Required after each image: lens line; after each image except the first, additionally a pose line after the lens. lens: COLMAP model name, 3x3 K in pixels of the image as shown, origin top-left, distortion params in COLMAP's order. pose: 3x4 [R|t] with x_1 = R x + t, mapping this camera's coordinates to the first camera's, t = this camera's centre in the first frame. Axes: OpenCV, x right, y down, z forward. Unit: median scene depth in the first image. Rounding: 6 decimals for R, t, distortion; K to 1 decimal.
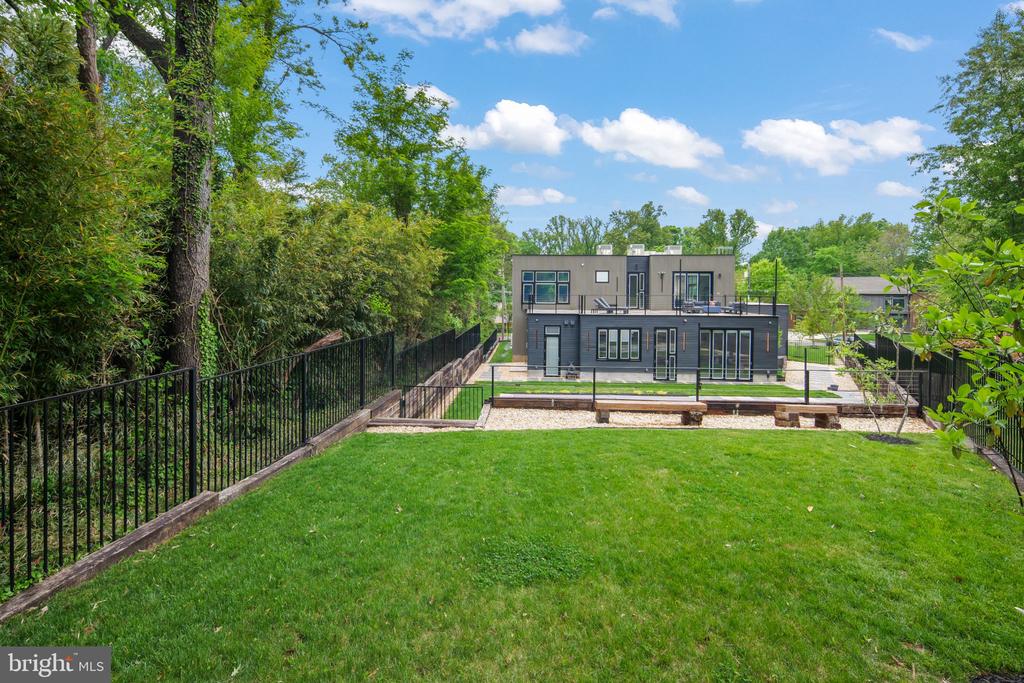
lens RADIAL K [[456.5, 0, 513.2], [0, 456.5, 297.4], [0, 0, 1]] dist [0.000752, -0.000151]
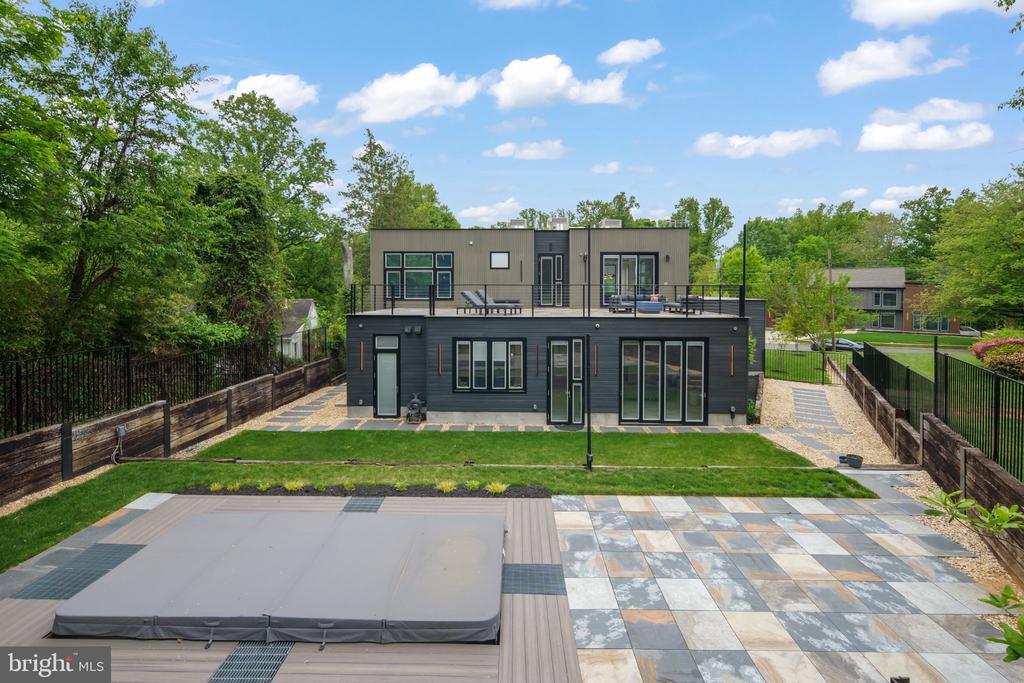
lens RADIAL K [[453.7, 0, 508.0], [0, 453.7, 295.3], [0, 0, 1]] dist [0.006584, -0.003009]
pose [[0.999665, -0.005083, 0.025395, 0.230365], [0.005059, 0.999987, 0.000998, 0.008911], [-0.025400, -0.000869, 0.999677, 0.379100]]
